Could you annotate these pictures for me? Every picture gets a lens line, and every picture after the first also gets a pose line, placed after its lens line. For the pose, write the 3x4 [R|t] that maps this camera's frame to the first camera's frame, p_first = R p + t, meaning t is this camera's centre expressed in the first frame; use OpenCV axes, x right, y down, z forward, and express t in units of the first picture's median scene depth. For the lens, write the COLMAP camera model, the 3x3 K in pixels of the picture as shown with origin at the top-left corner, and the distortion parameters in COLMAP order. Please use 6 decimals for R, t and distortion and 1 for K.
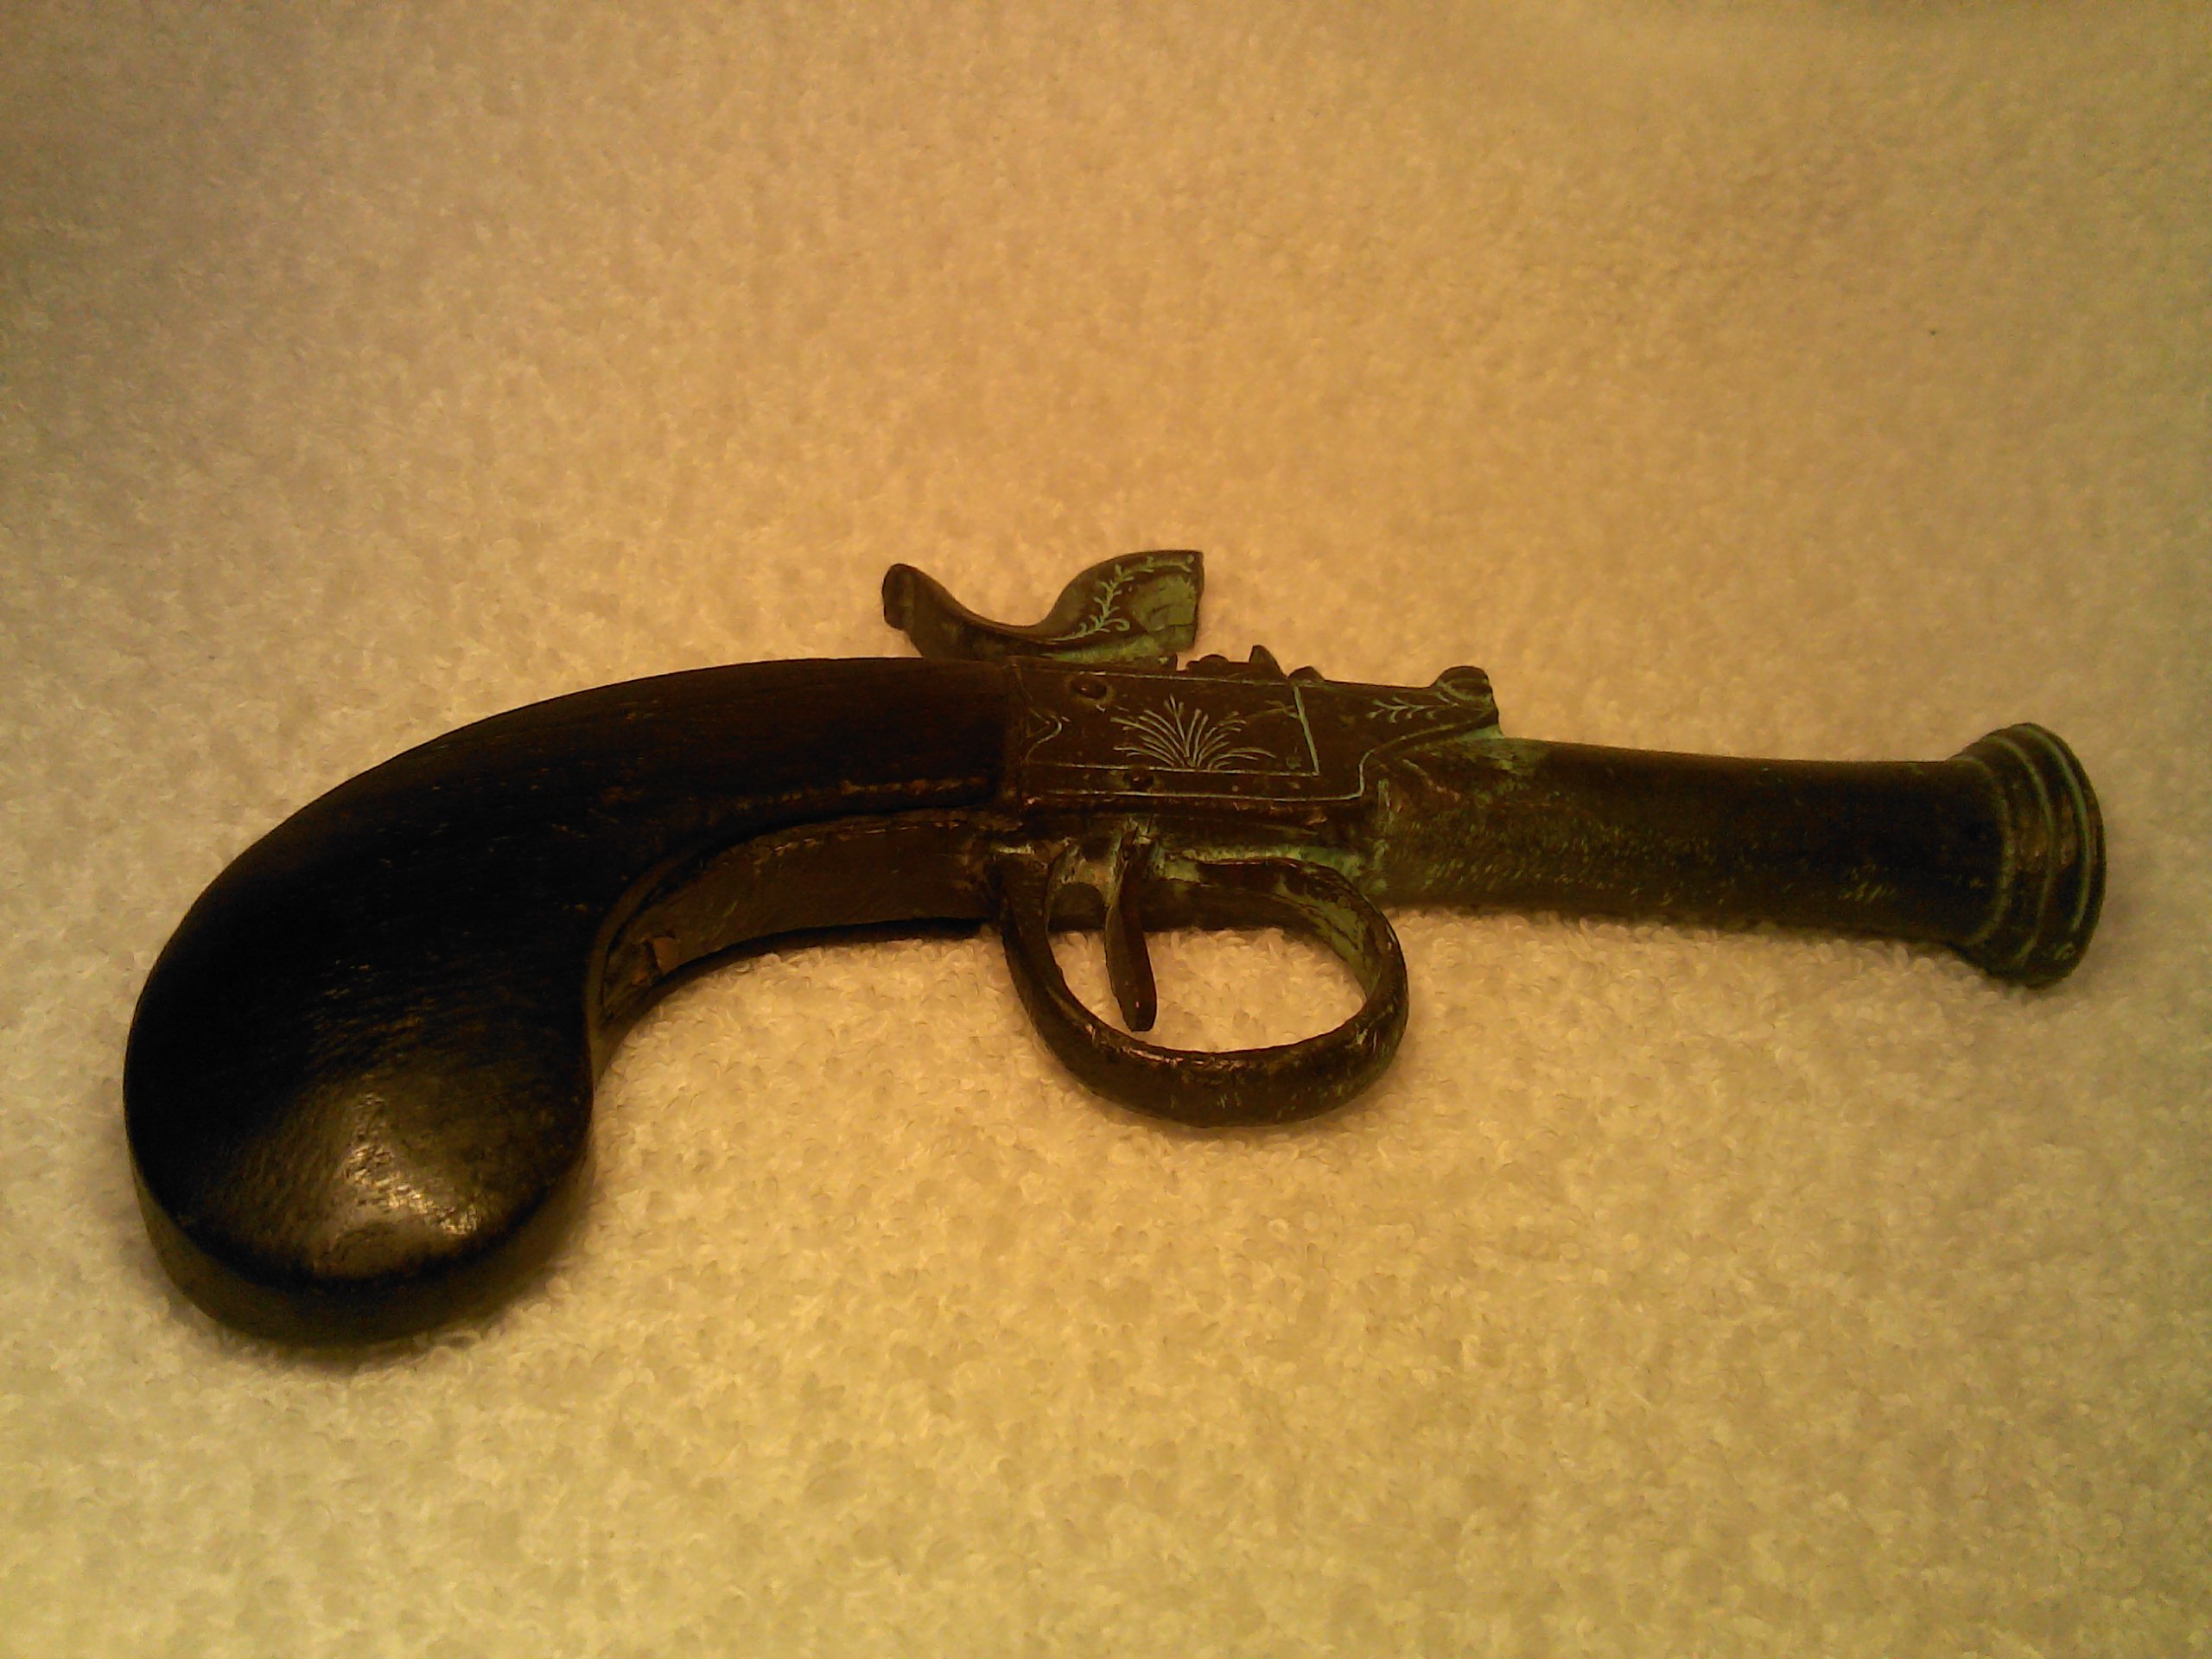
lens RADIAL K [[2222.8, 0, 1106.0], [0, 2222.8, 829.5], [0, 0, 1]] dist [0.118175, -0.453906]
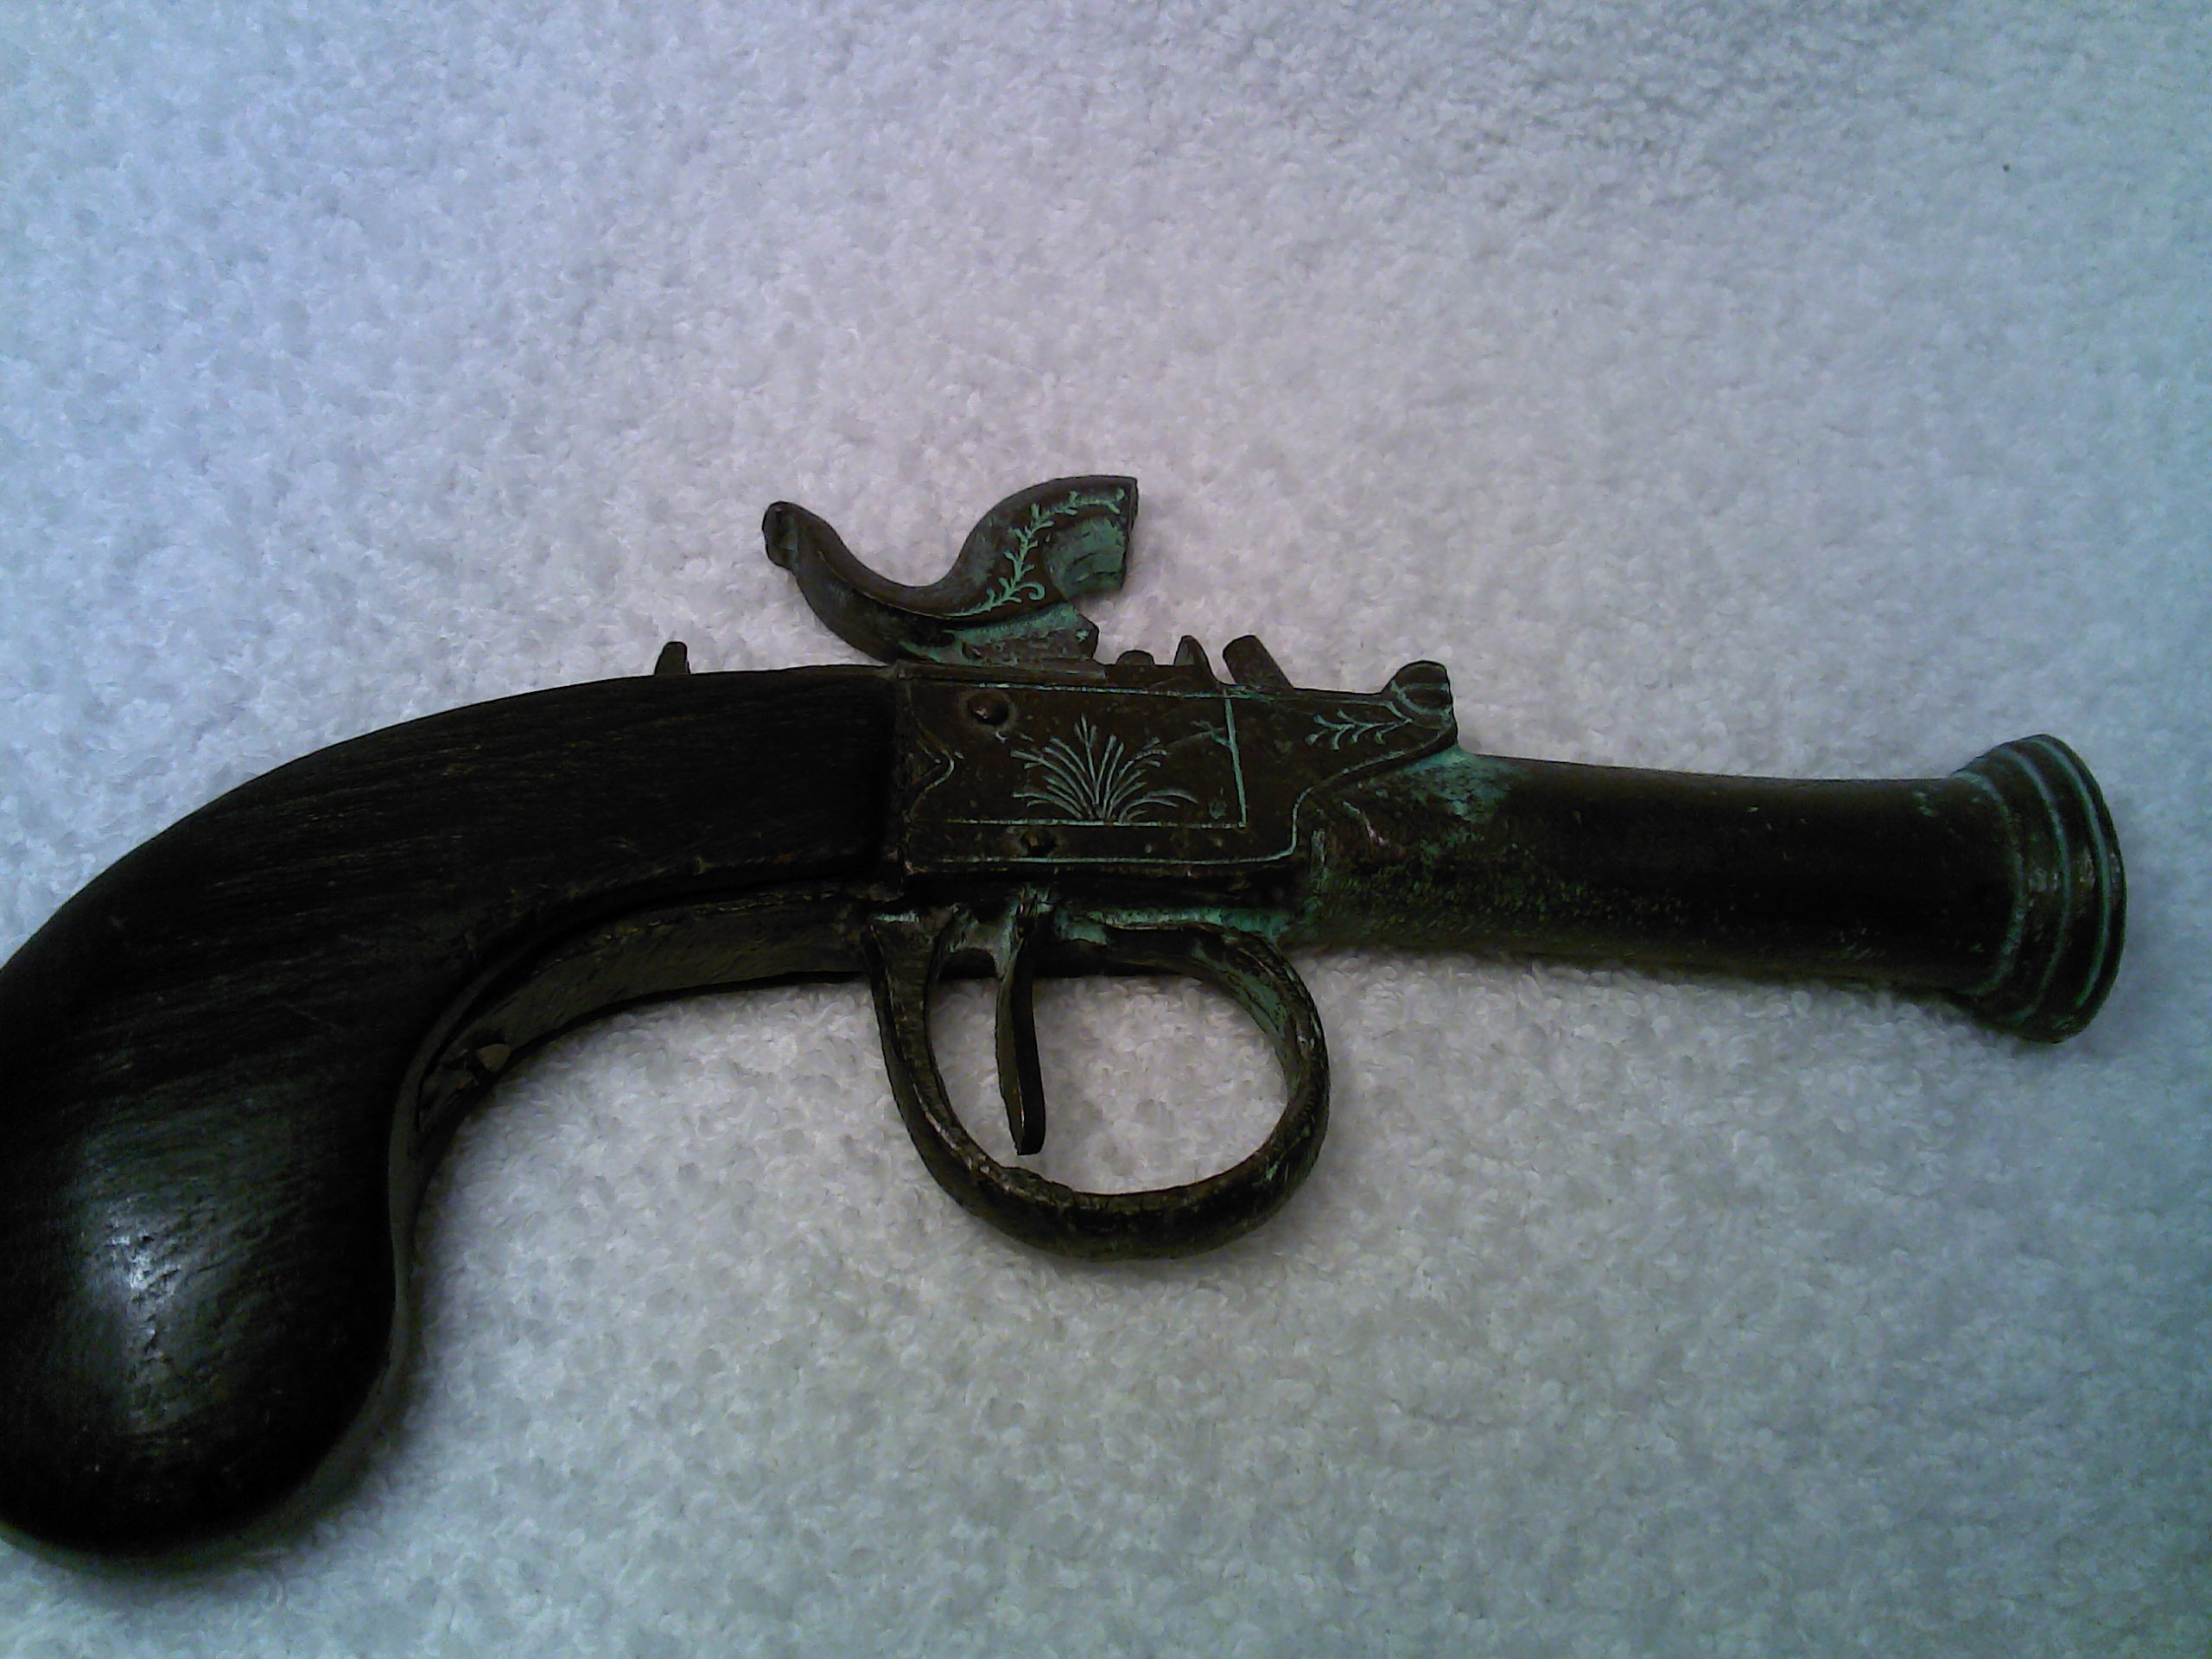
lens RADIAL K [[2222.8, 0, 1106.0], [0, 2222.8, 829.5], [0, 0, 1]] dist [0.118175, -0.453906]
pose [[0.999655, 0.026146, 0.002602, 0.037432], [-0.025968, 0.968012, 0.249558, -0.237426], [0.004007, -0.249540, 0.968356, 0.144365]]
